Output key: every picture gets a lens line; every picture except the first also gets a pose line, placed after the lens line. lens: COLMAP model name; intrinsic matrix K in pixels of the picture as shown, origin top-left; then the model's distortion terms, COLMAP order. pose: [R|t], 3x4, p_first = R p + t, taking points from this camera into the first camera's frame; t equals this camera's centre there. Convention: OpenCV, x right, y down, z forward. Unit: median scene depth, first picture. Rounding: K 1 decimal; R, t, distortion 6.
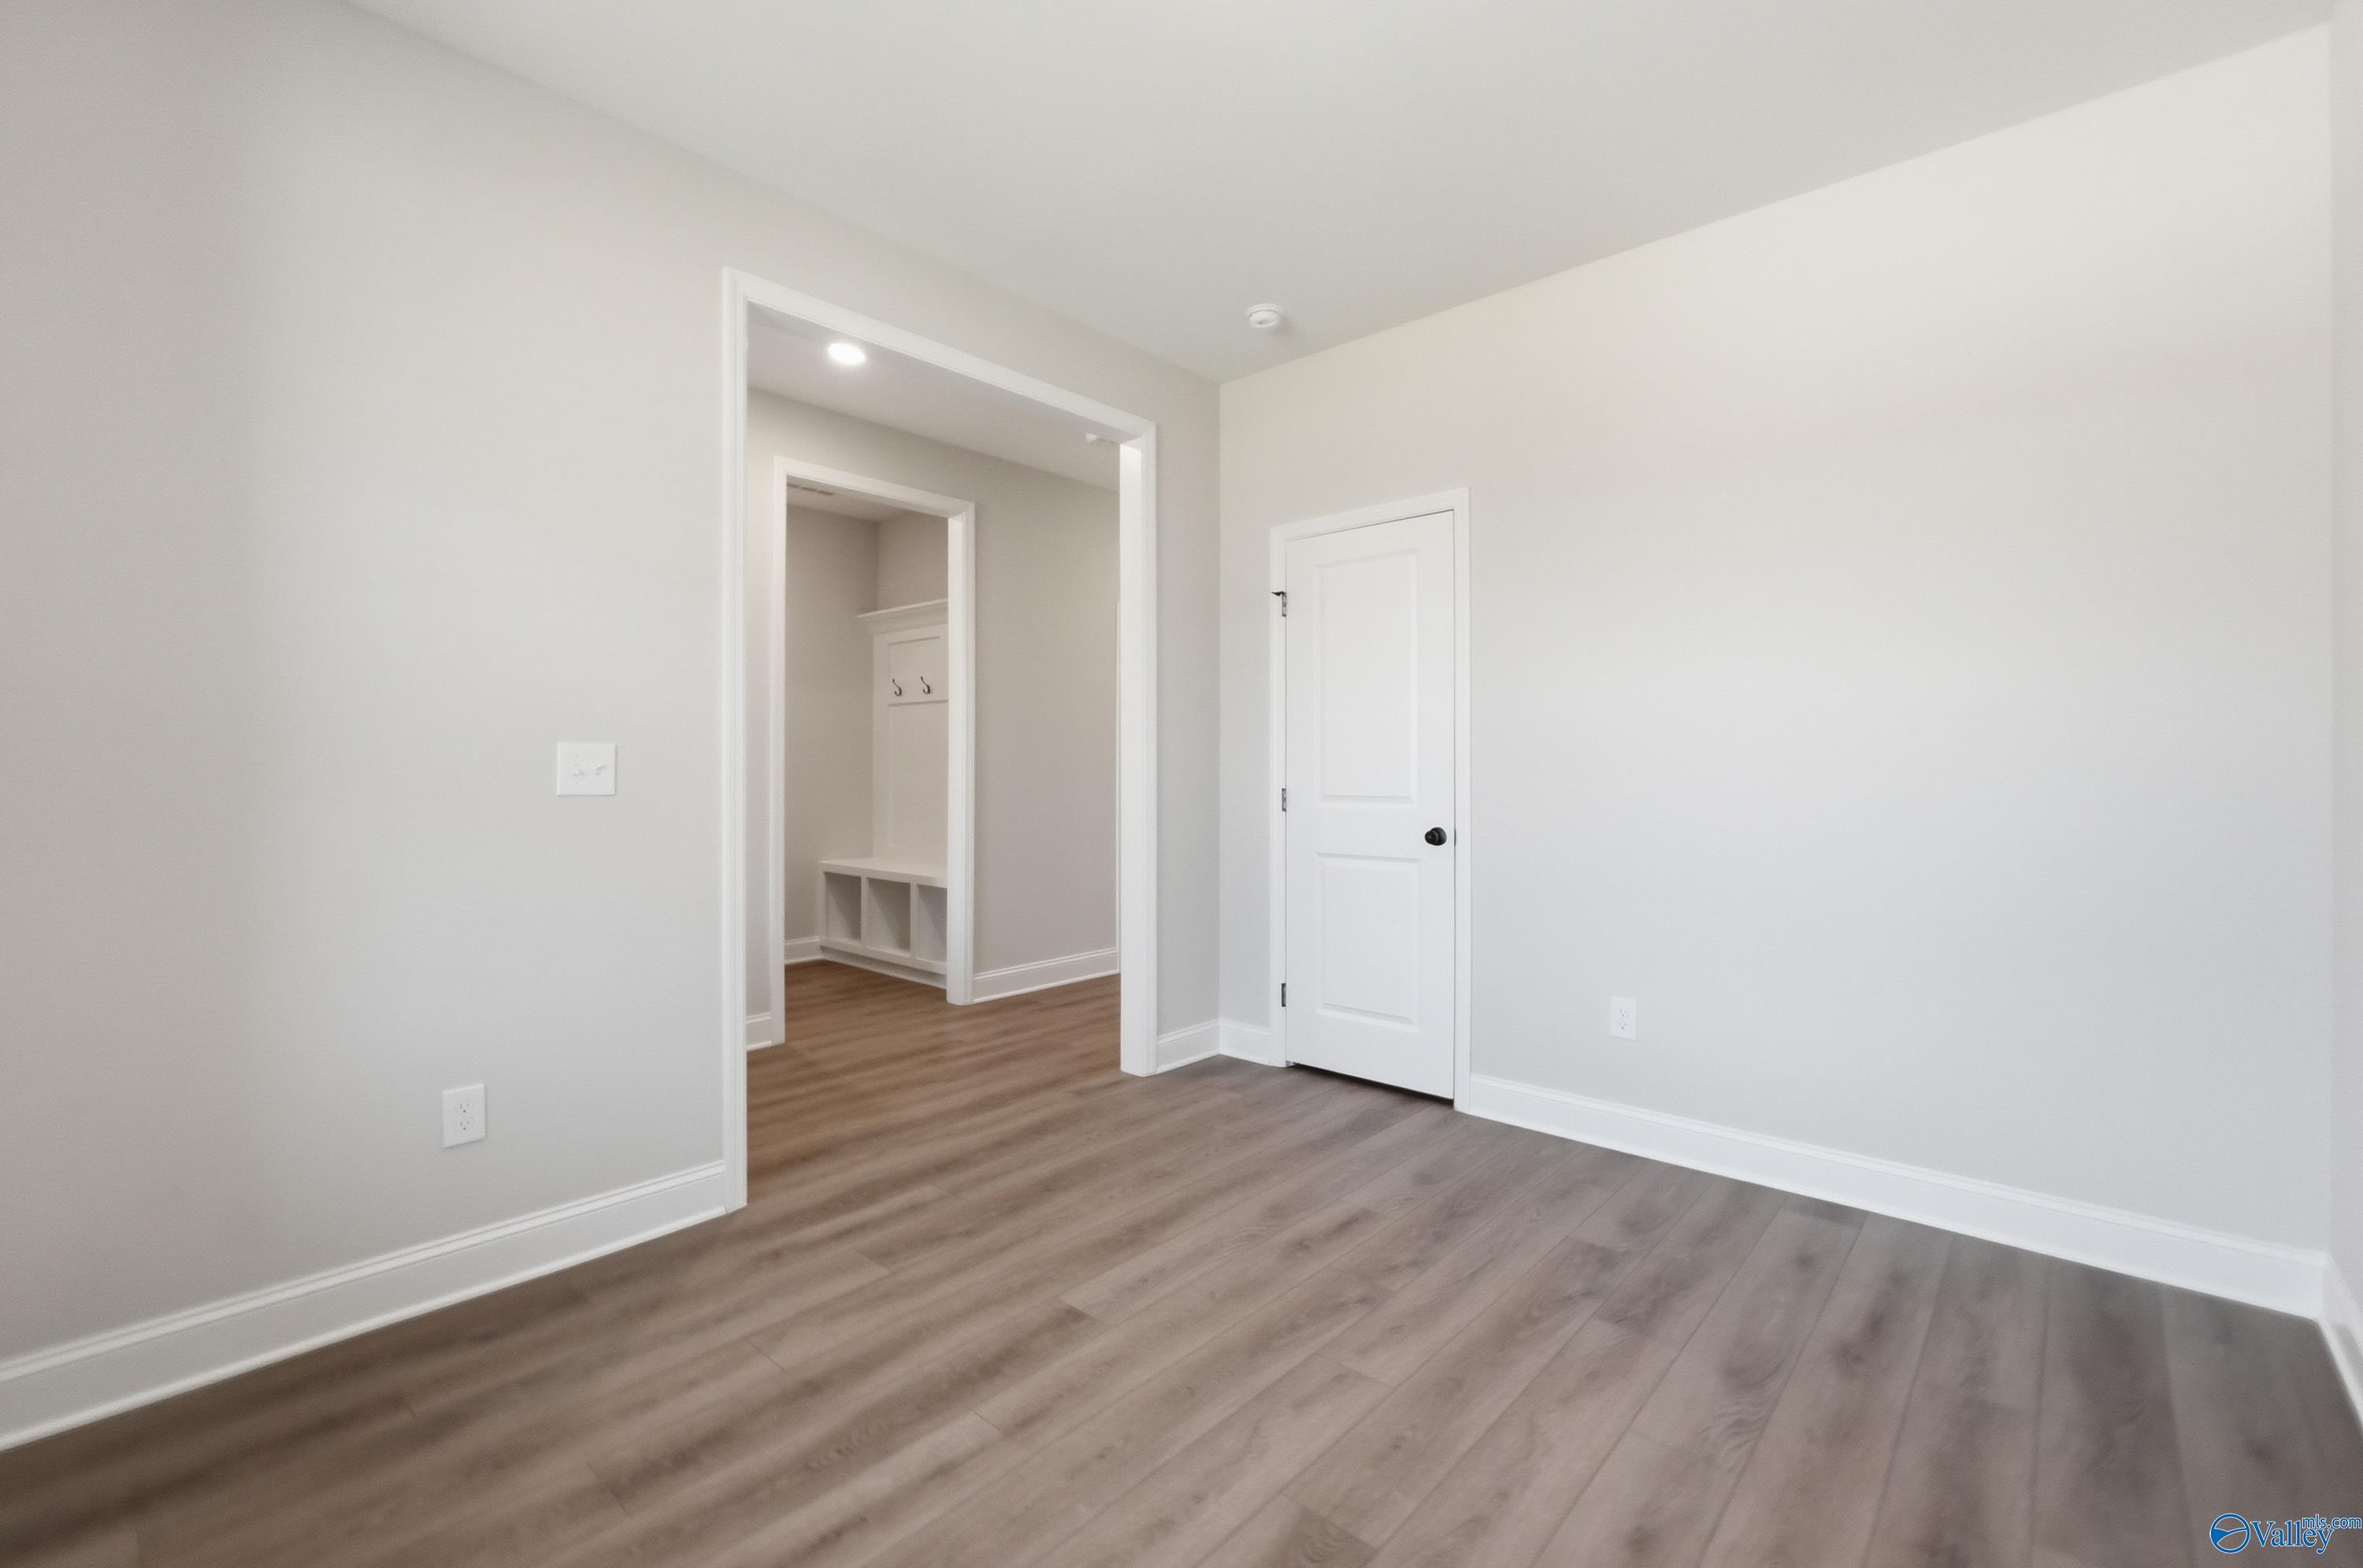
lens RADIAL K [[985.5, 0, 1192.0], [0, 985.5, 775.9], [0, 0, 1]] dist [-0.001488, -0.000342]
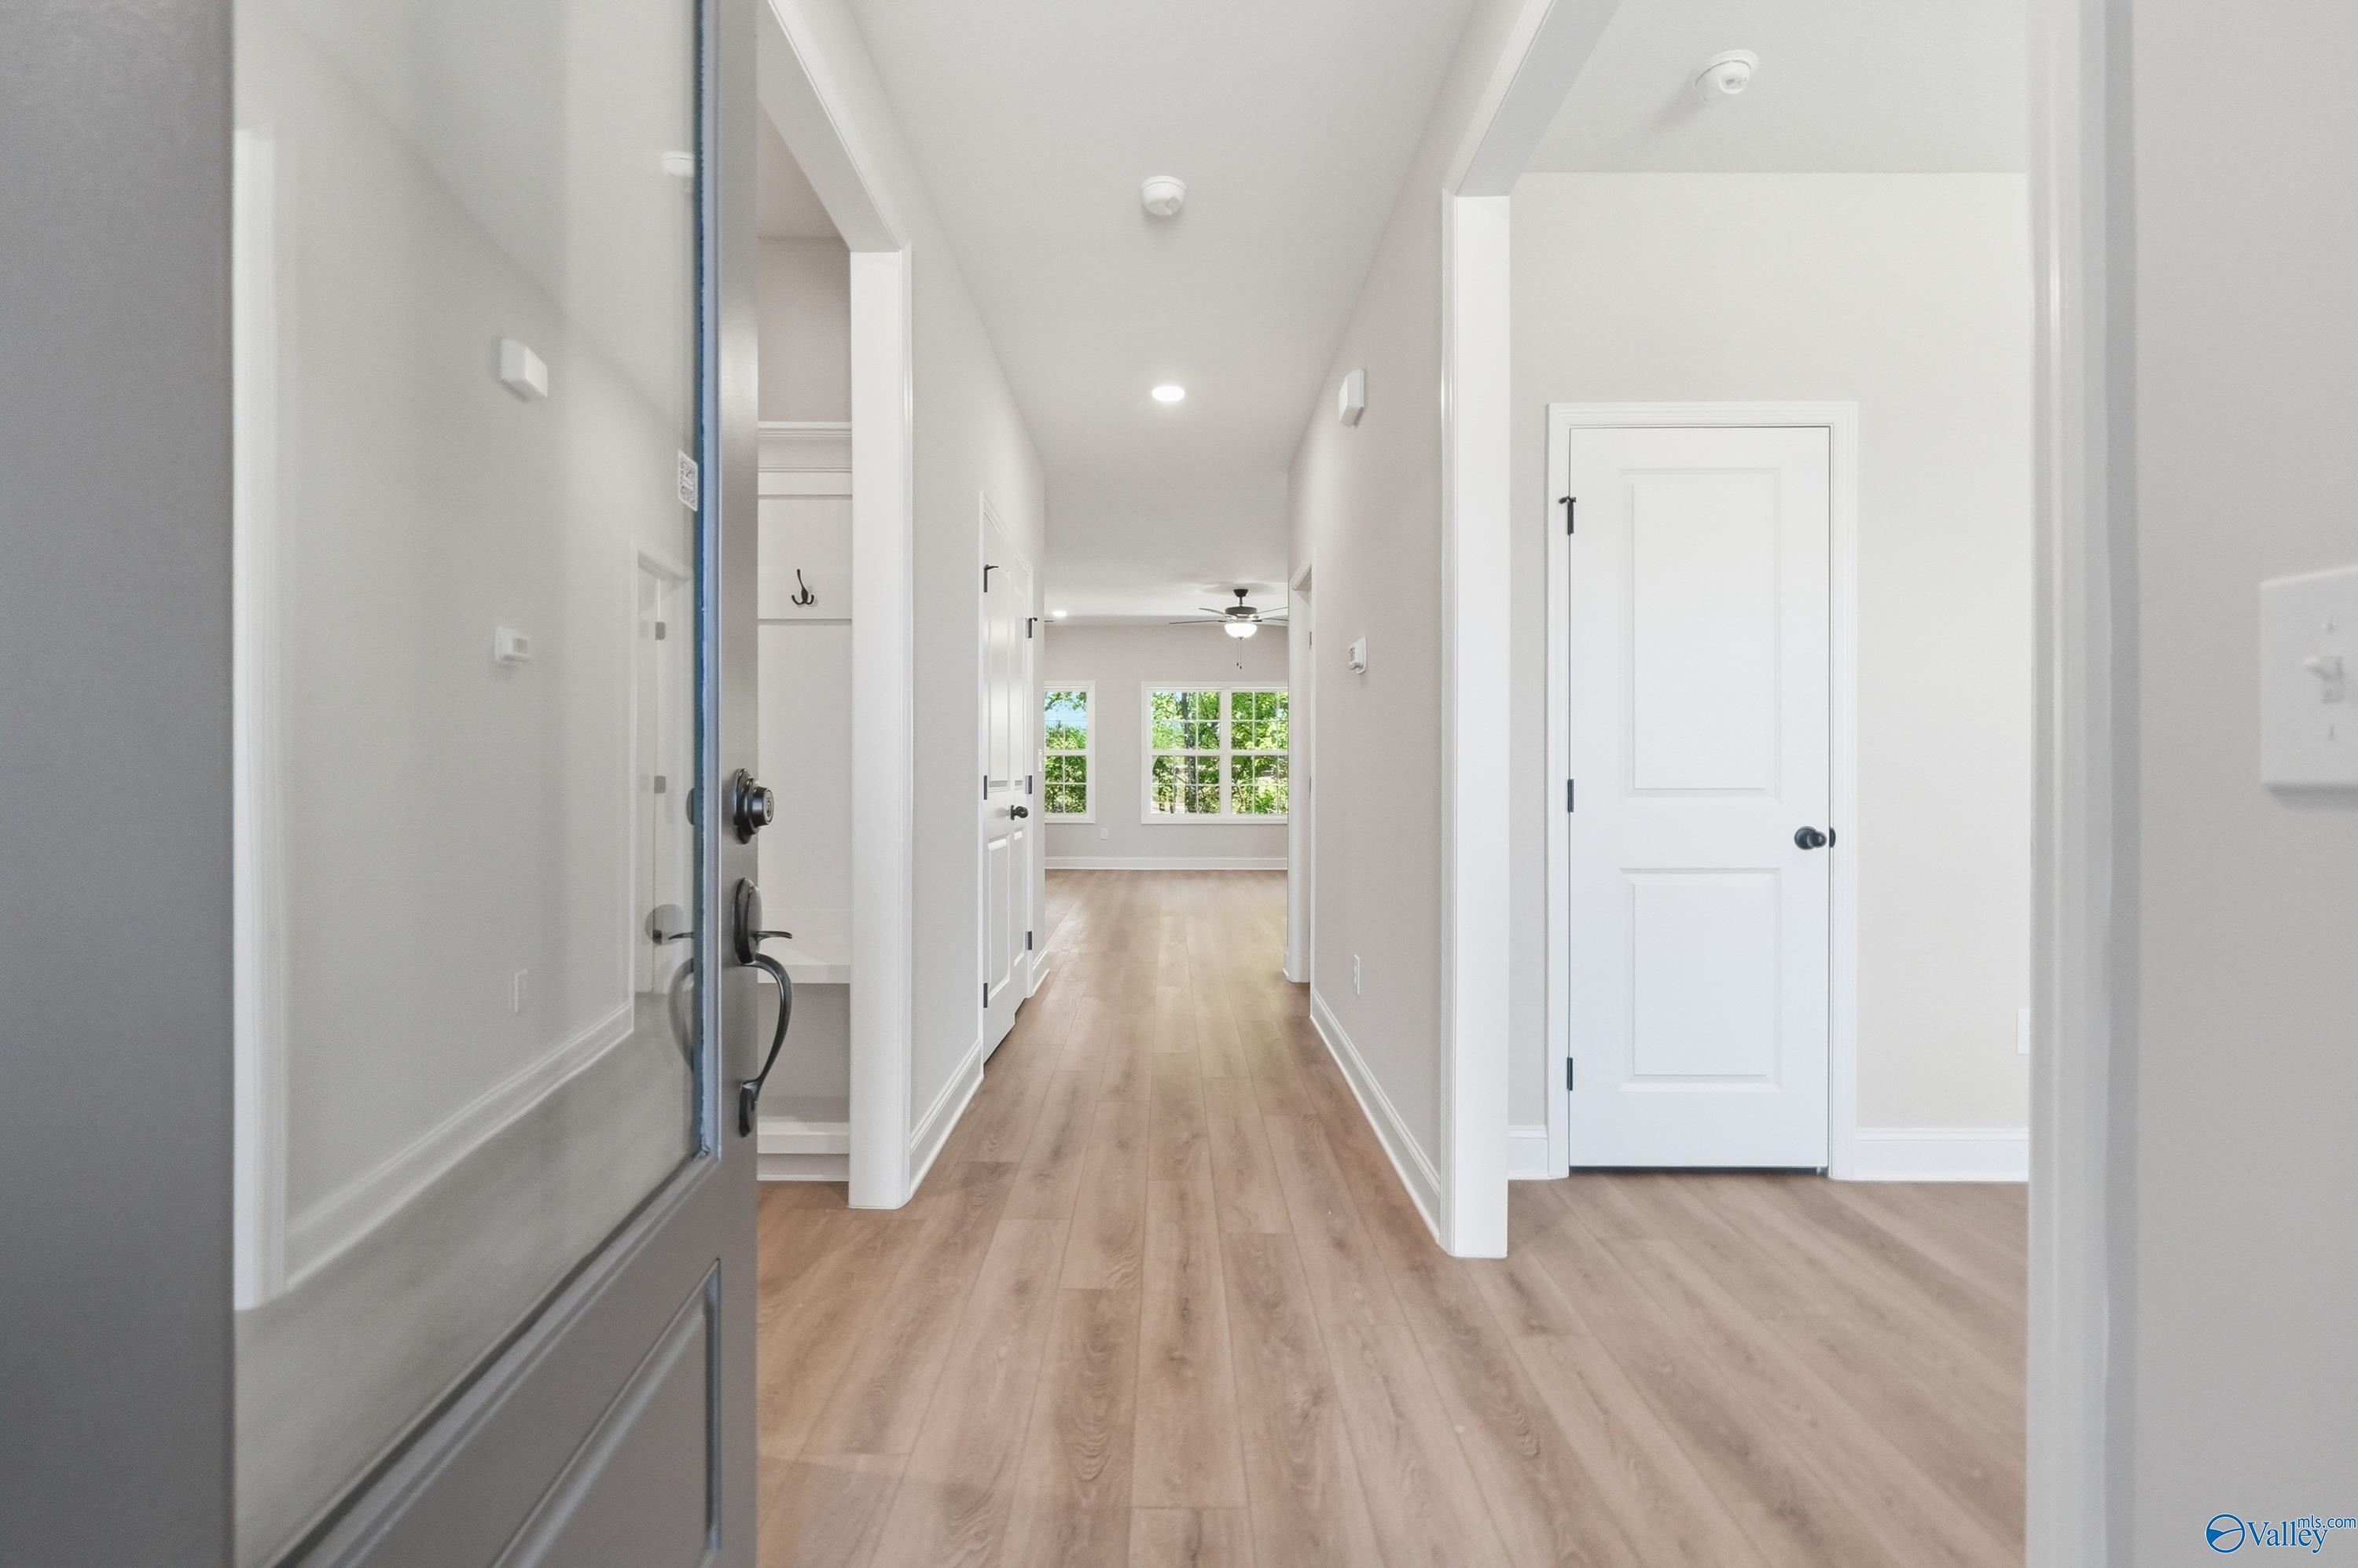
lens RADIAL K [[983.4, 0, 1181.0], [0, 983.4, 778.6], [0, 0, 1]] dist [-0.001488, -0.000342]
pose [[0.763794, -0.005373, 0.645437, -0.619301], [0.010801, 0.999932, -0.004457, 0.012514], [-0.645369, 0.010376, 0.763800, 0.698198]]
